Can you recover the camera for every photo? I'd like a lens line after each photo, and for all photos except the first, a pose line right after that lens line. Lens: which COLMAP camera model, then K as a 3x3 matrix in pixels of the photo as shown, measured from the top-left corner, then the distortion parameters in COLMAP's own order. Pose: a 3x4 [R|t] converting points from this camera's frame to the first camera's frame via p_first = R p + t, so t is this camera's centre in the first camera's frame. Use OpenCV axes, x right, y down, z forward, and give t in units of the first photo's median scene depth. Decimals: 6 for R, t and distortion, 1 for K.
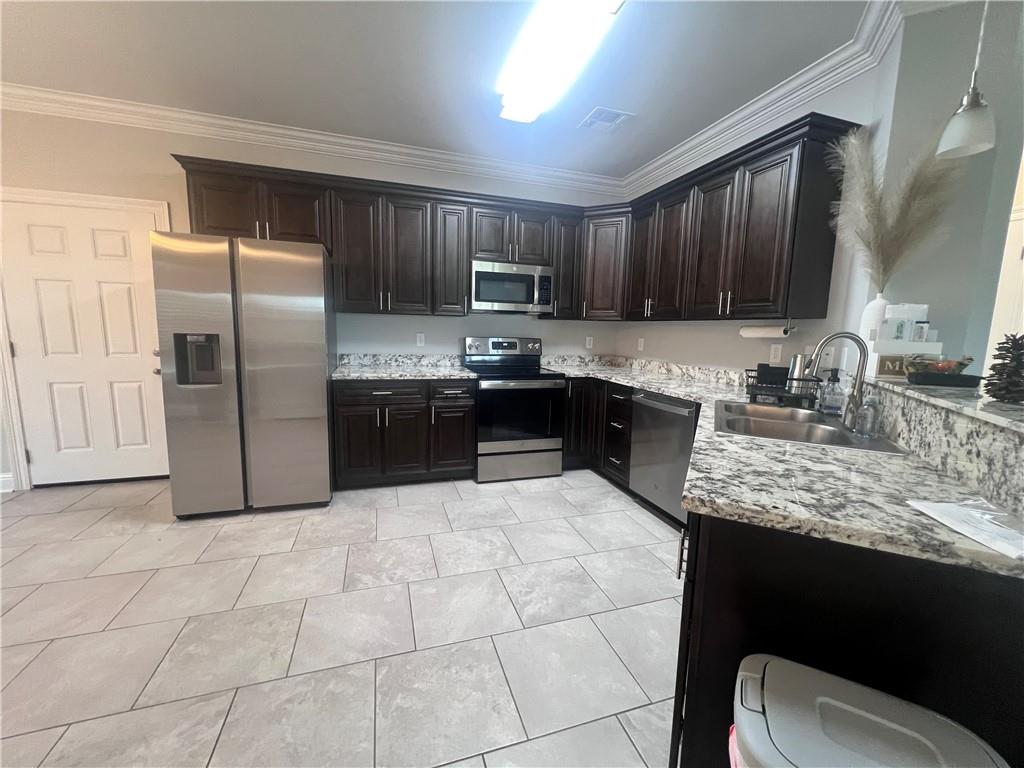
lens RADIAL K [[409.3, 0, 510.0], [0, 409.3, 383.5], [0, 0, 1]] dist [0.000432, -0.000276]
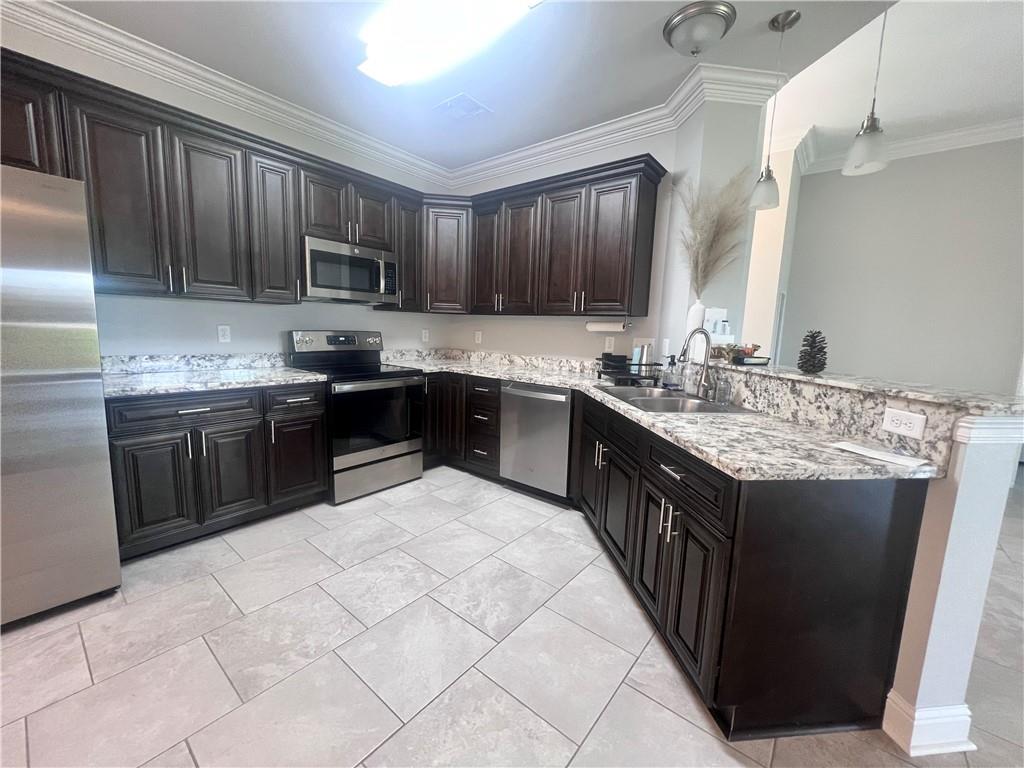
lens RADIAL K [[409.3, 0, 510.4], [0, 409.3, 382.9], [0, 0, 1]] dist [0.000432, -0.000276]
pose [[0.837815, -0.070580, 0.541373, -0.266921], [0.060131, 0.997505, 0.036989, -0.020190], [-0.542633, 0.001563, 0.839968, 0.126703]]
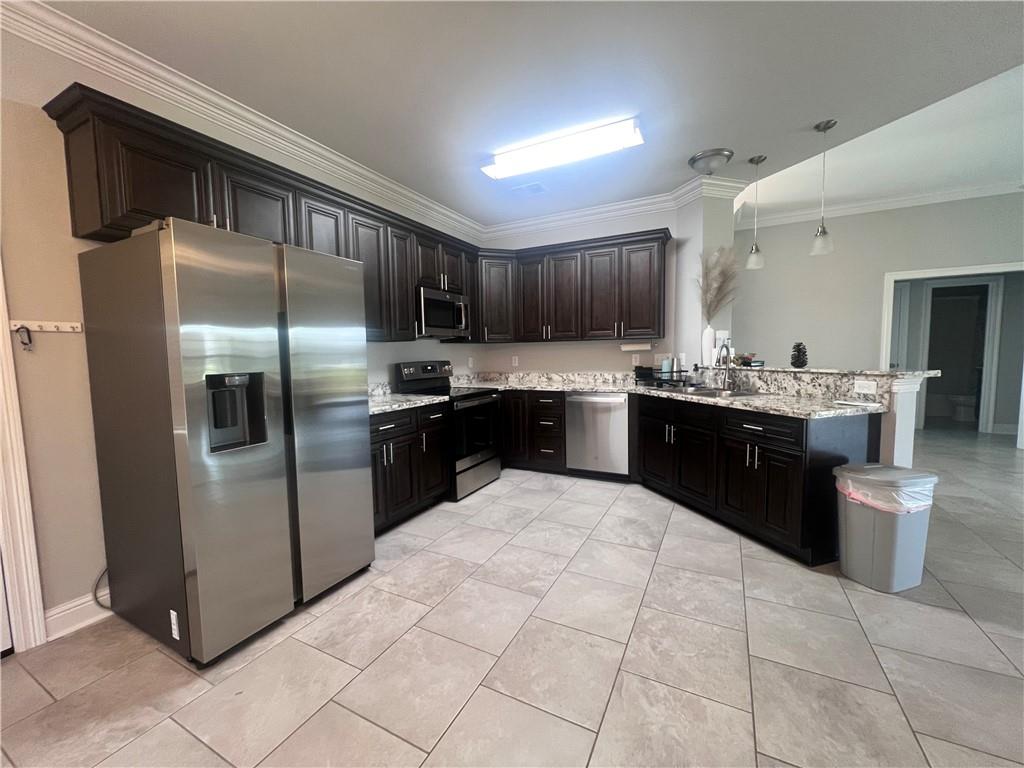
lens RADIAL K [[411.3, 0, 511.0], [0, 411.3, 382.7], [0, 0, 1]] dist [-0.003053, 0.000551]
pose [[0.707354, -0.090291, 0.701069, -0.850562], [0.130301, 0.991467, -0.003778, -0.039659], [-0.694746, 0.094022, 0.713083, 0.173325]]
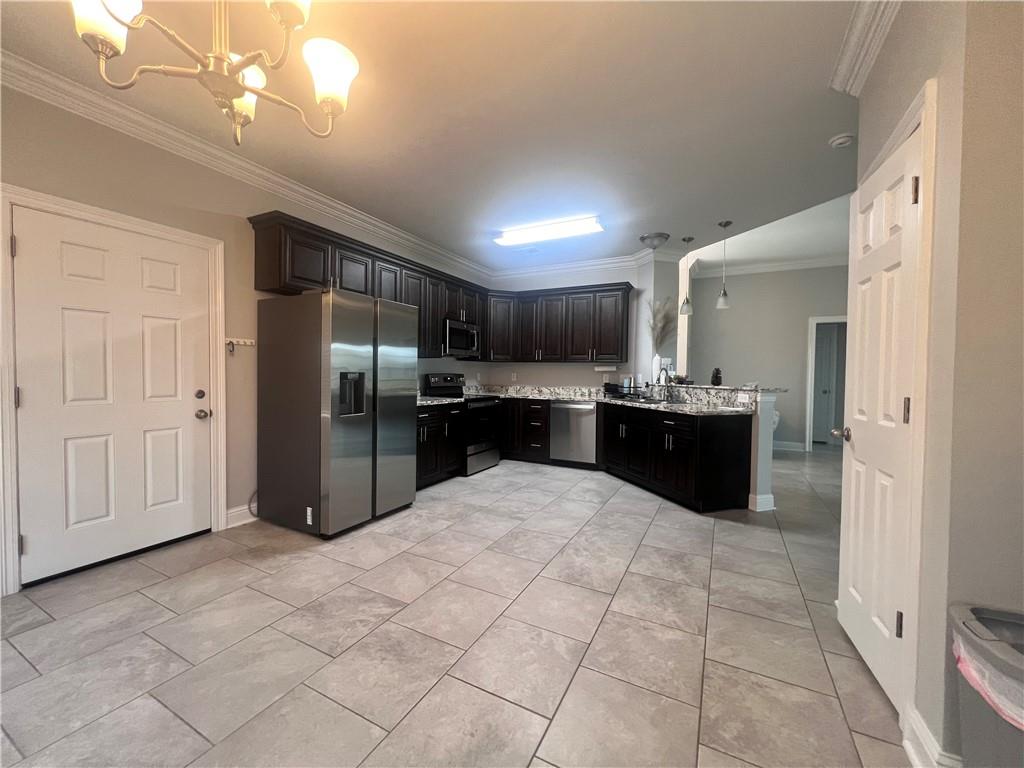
lens RADIAL K [[409.3, 0, 511.0], [0, 409.3, 385.1], [0, 0, 1]] dist [0.000432, -0.000276]
pose [[0.710280, -0.034580, 0.703070, -1.182711], [0.096415, 0.994159, -0.048507, 0.018487], [-0.697285, 0.102240, 0.709465, -0.166515]]
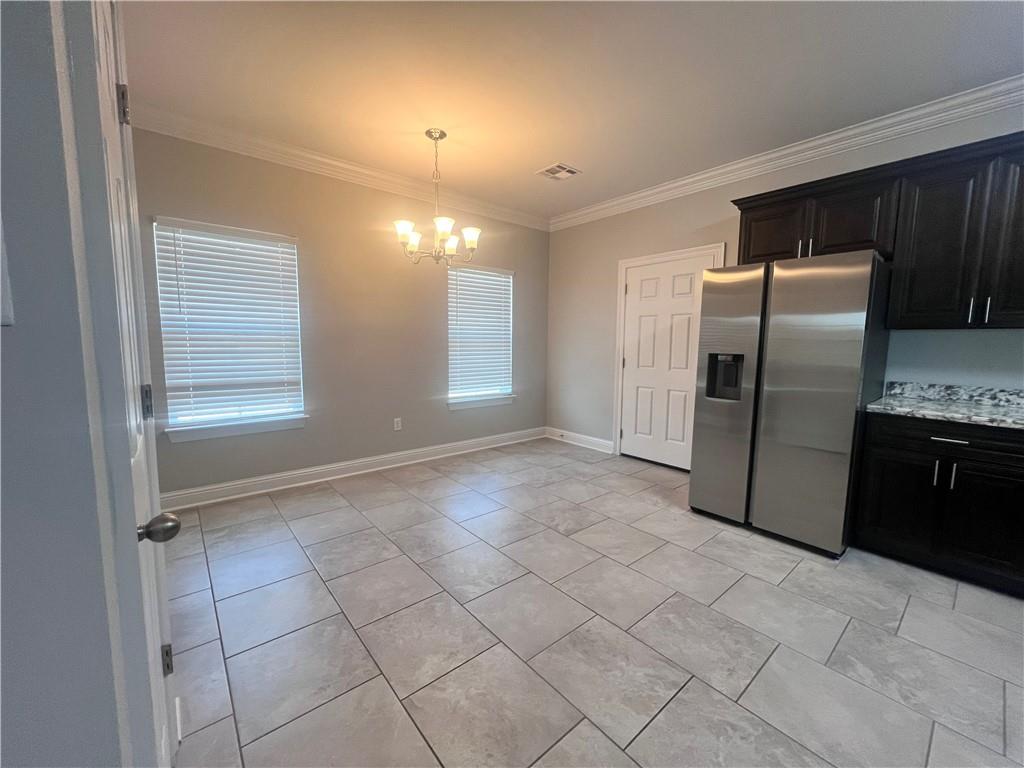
lens RADIAL K [[409.3, 0, 509.6], [0, 409.3, 383.2], [0, 0, 1]] dist [0.000432, -0.000276]
pose [[0.376666, 0.077308, -0.923118, 0.052864], [-0.125350, 0.991600, 0.031896, -0.002216], [0.917829, 0.103699, 0.383192, 0.025961]]
